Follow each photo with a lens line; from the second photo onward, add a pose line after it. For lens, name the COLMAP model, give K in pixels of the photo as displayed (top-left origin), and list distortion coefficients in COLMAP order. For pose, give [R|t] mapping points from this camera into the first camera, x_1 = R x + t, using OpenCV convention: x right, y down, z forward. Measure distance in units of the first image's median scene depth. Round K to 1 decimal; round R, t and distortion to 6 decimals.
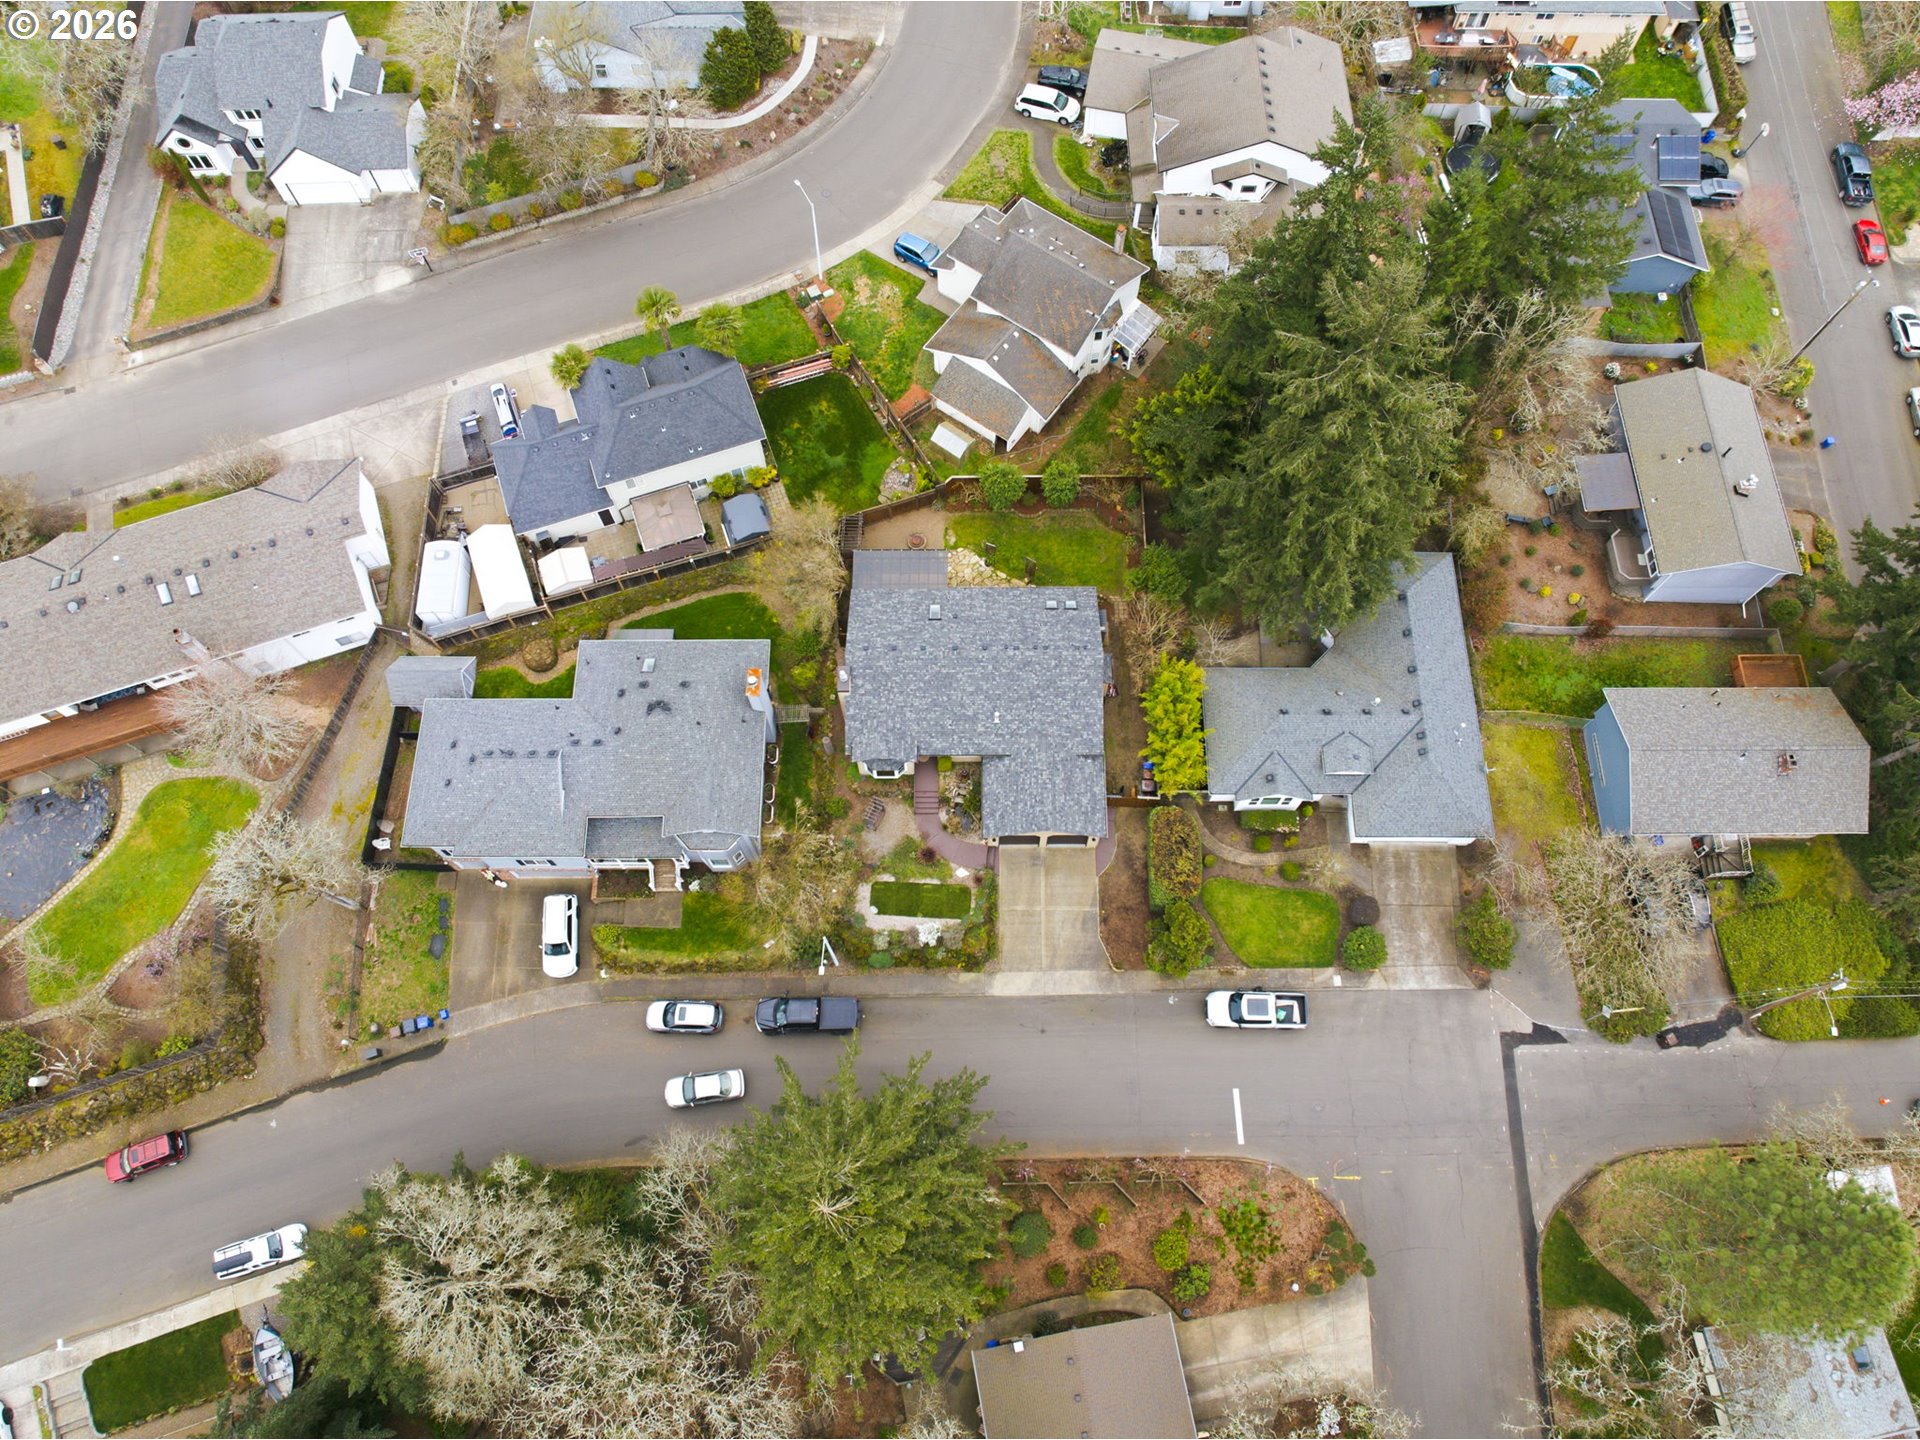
lens RADIAL K [[1264.3, 0, 958.0], [0, 1264.3, 682.2], [0, 0, 1]] dist [-0.034077, 0.000813]
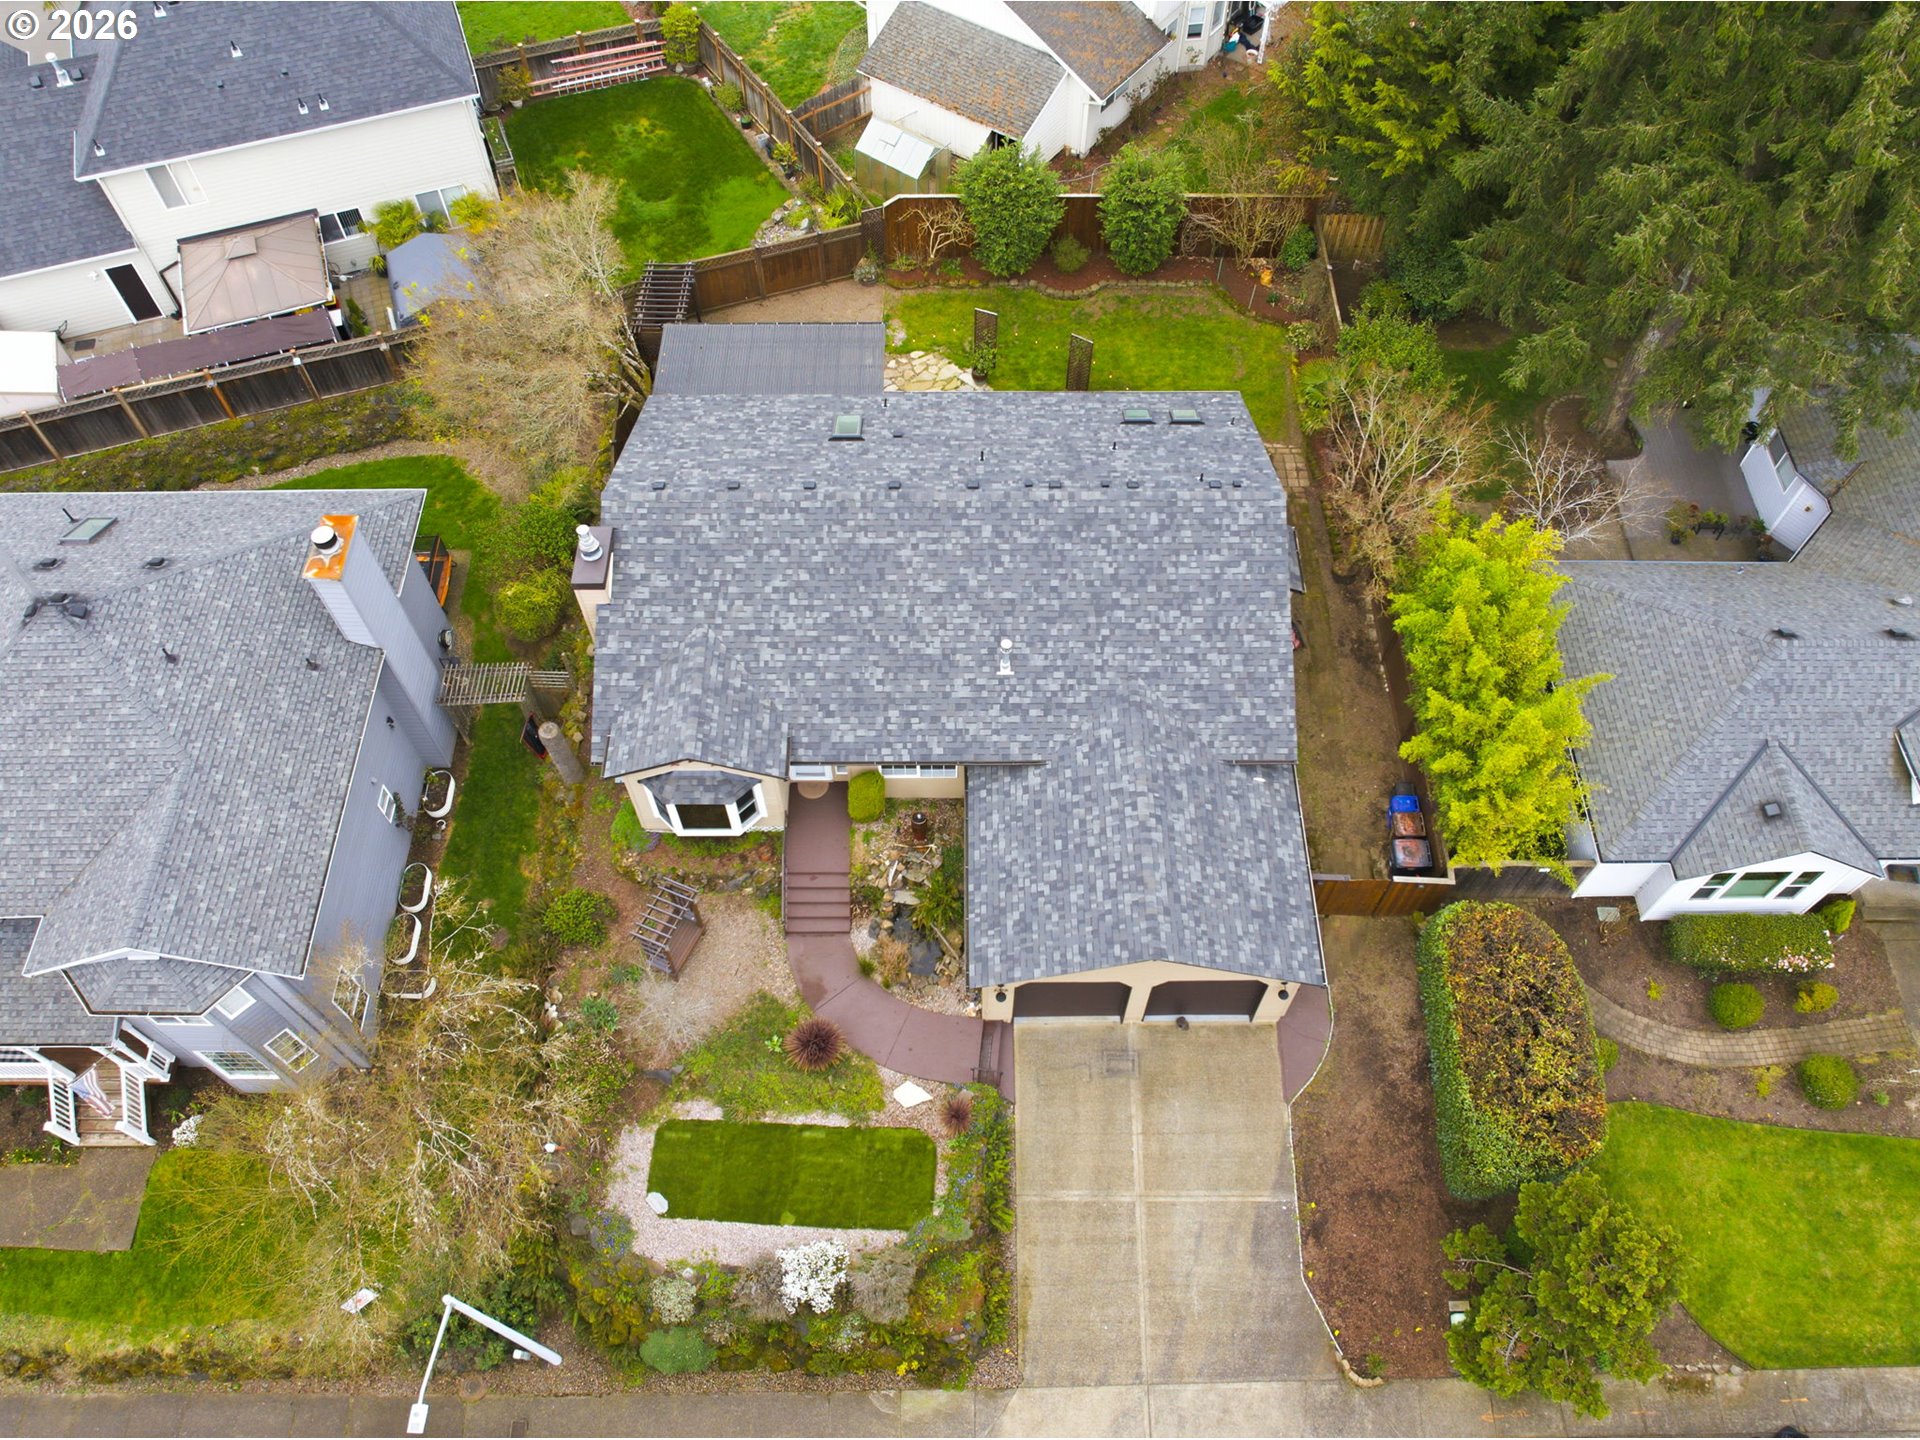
lens RADIAL K [[1384.8, 0, 960.0], [0, 1384.8, 720.0], [0, 0, 1]] dist [-0.044327, 0.001243]
pose [[0.999951, -0.000914, 0.009809, 0.013384], [0.002384, 0.988549, -0.150881, 0.105263], [-0.009559, 0.150897, 0.988503, 0.600132]]
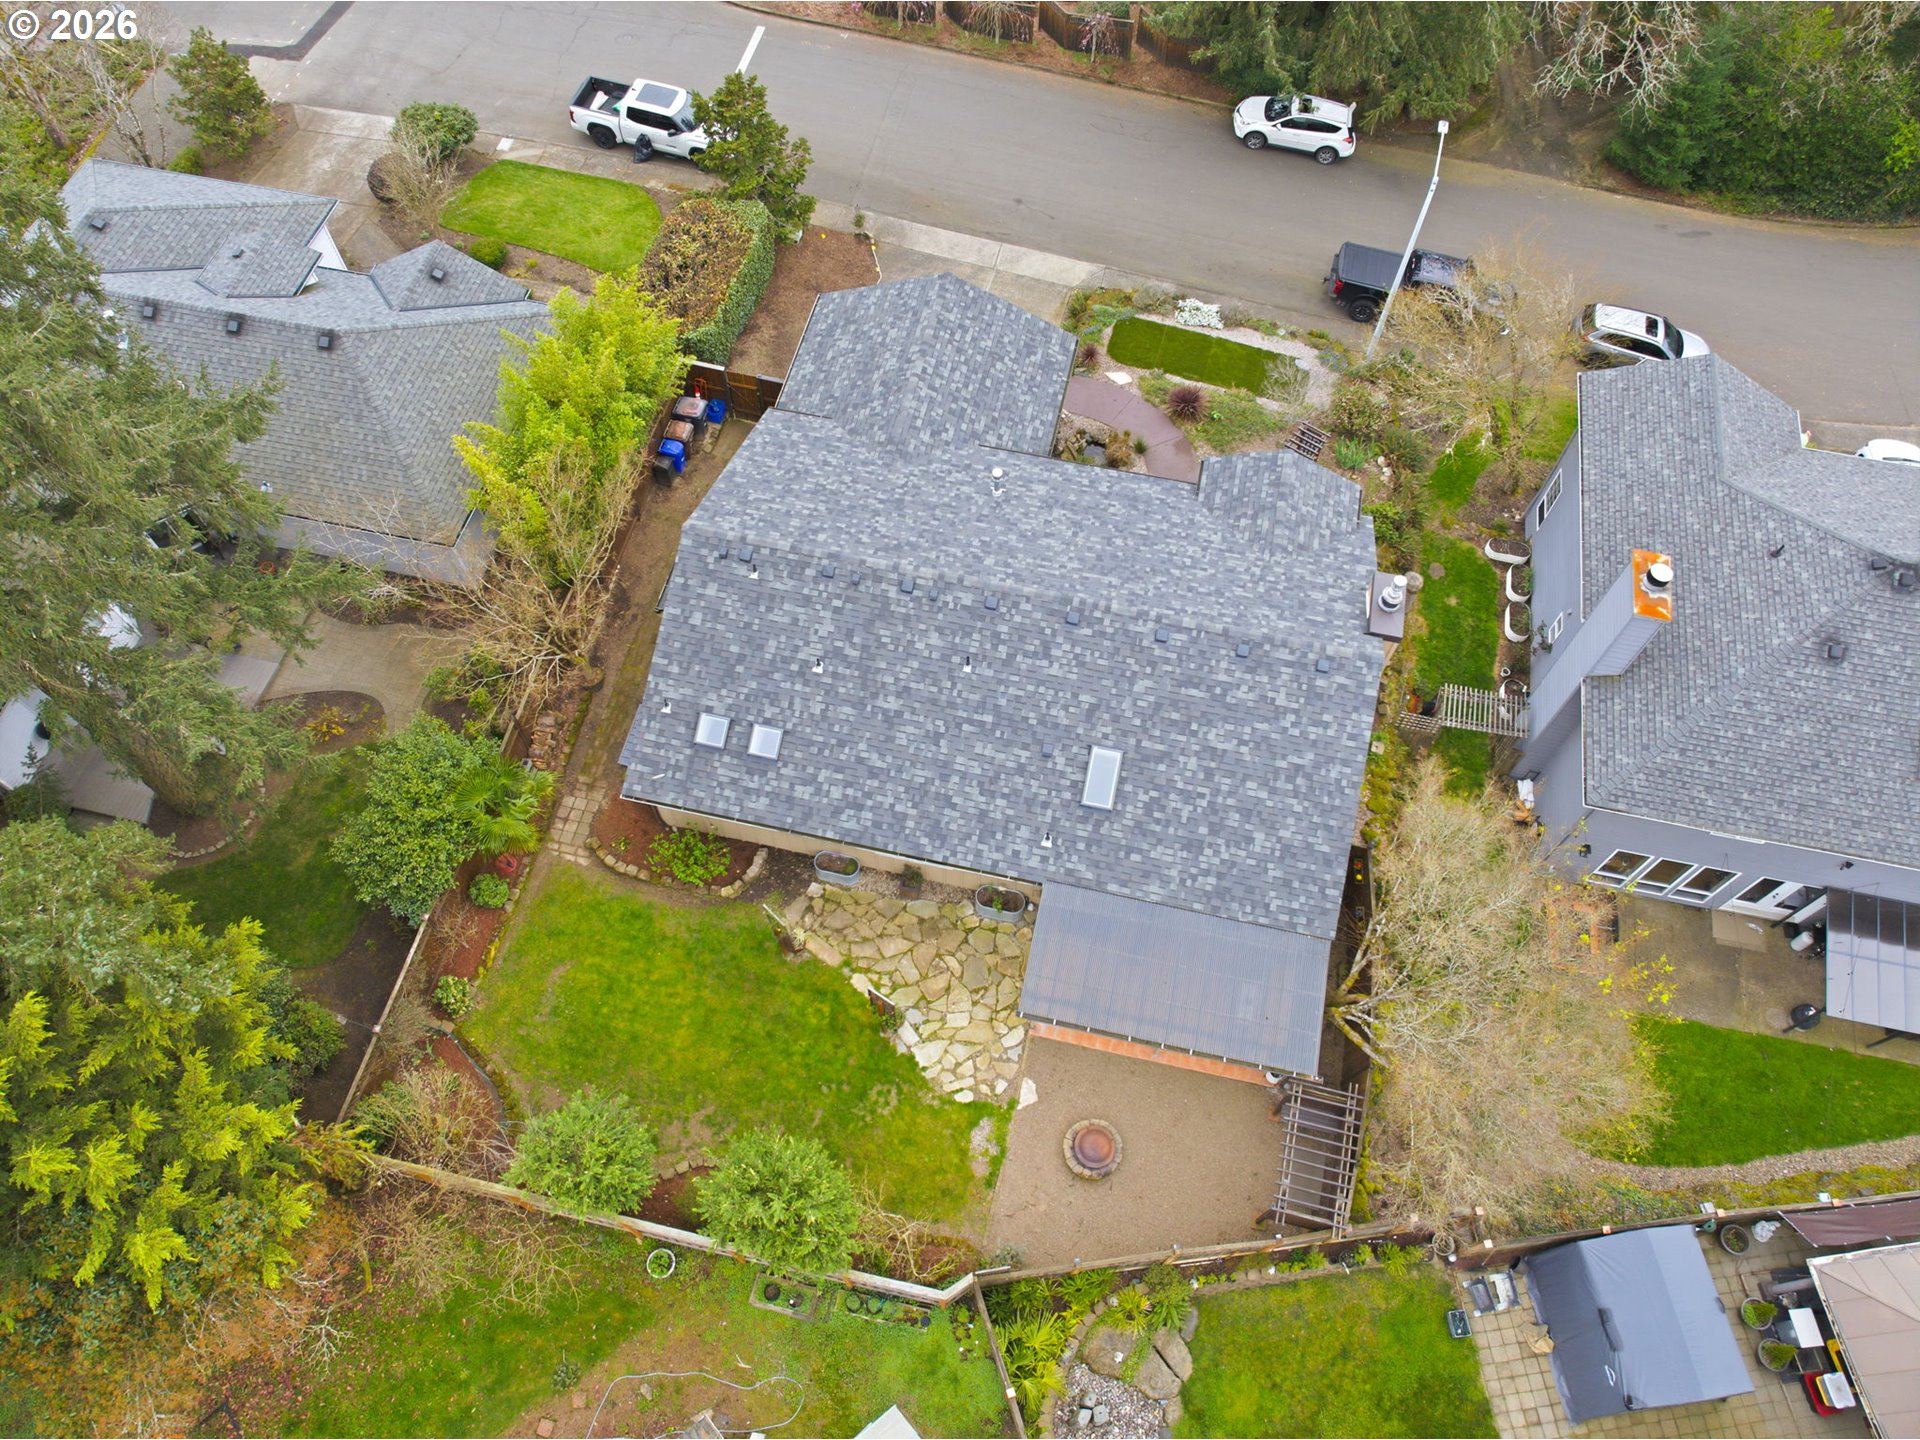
lens RADIAL K [[1384.8, 0, 960.0], [0, 1384.8, 720.0], [0, 0, 1]] dist [-0.044327, 0.001243]
pose [[-0.976527, -0.189596, 0.102216, -0.016473], [0.195288, -0.579126, 0.791502, -0.362043], [-0.090870, 0.792885, 0.602558, 0.791255]]
